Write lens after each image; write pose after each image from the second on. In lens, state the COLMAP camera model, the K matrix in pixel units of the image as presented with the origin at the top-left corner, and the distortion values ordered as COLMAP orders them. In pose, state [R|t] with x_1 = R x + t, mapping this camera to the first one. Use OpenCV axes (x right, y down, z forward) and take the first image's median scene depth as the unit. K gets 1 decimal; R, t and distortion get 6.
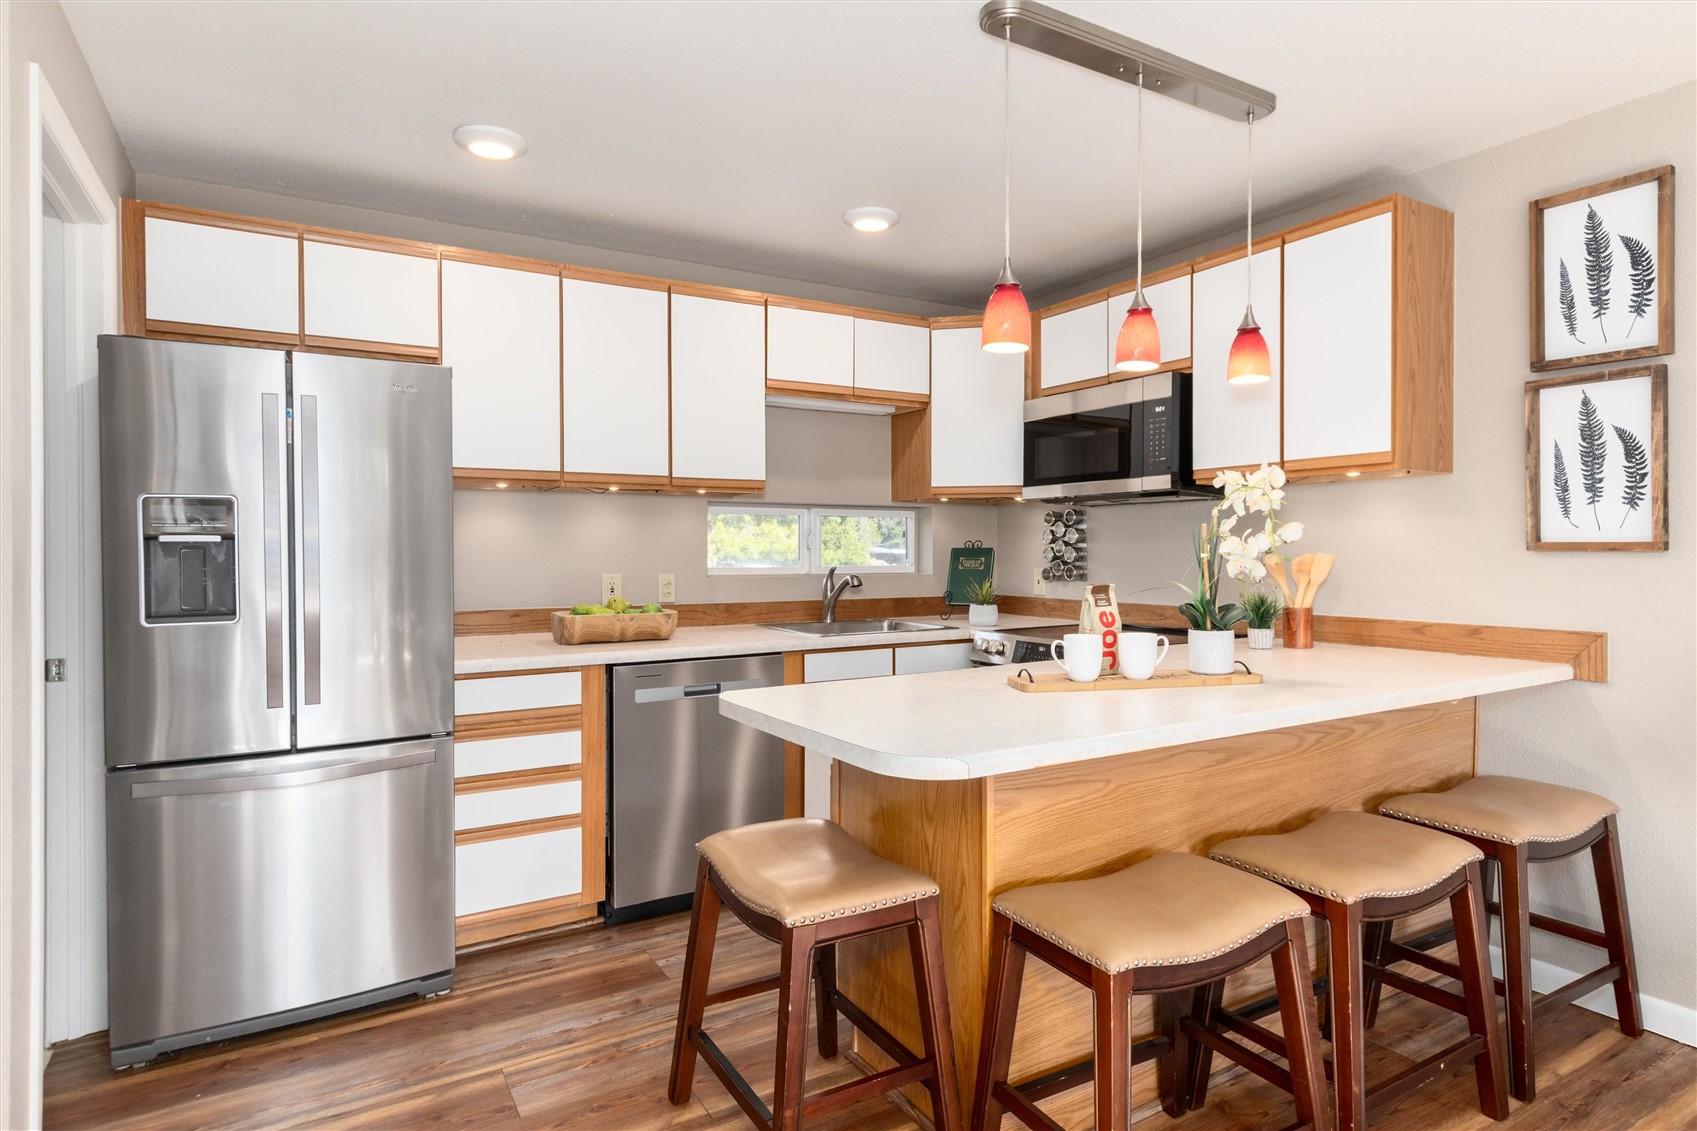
lens RADIAL K [[930.3, 0, 850.0], [0, 930.3, 550.7], [0, 0, 1]] dist [0.002804, 0.001818]
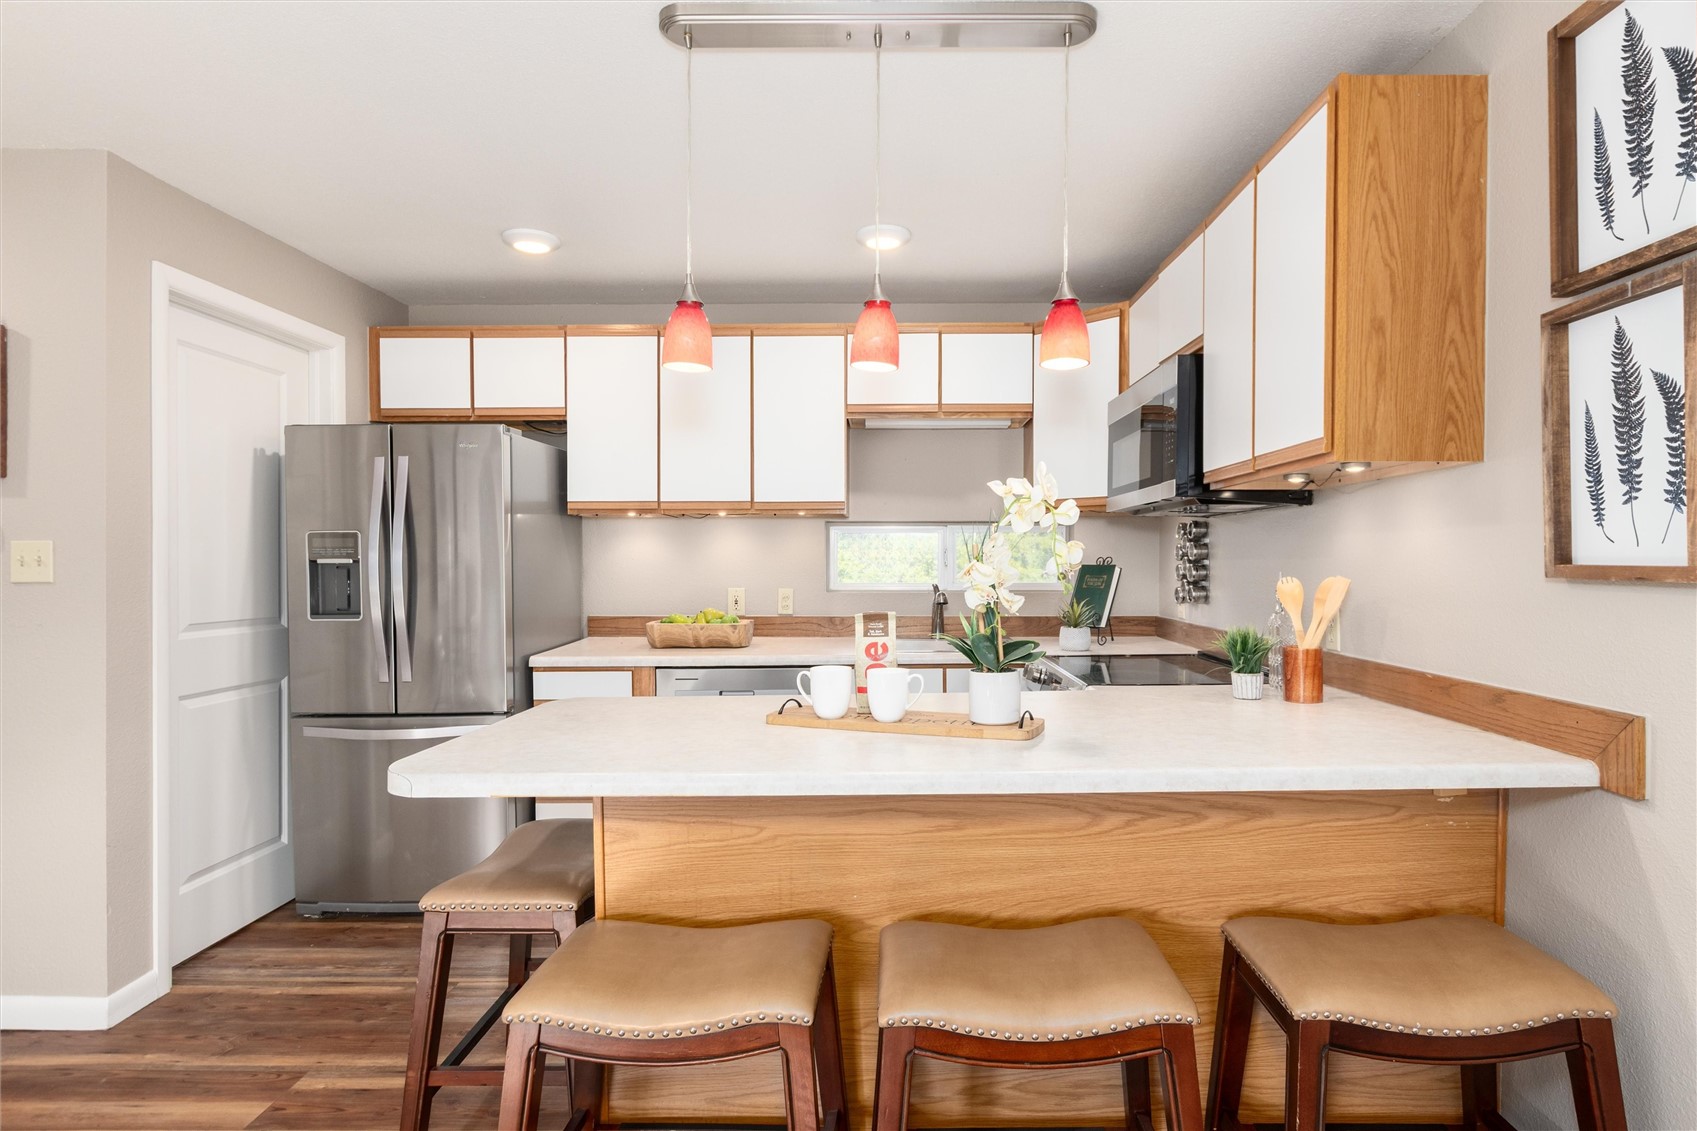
lens RADIAL K [[857.7, 0, 849.7], [0, 857.7, 565.4], [0, 0, 1]] dist [-0.003924, 0.000767]
pose [[0.860798, 0.002237, -0.508941, 0.617808], [0.000248, 0.999988, 0.004815, -0.011819], [0.508946, -0.004271, 0.860788, 0.252667]]
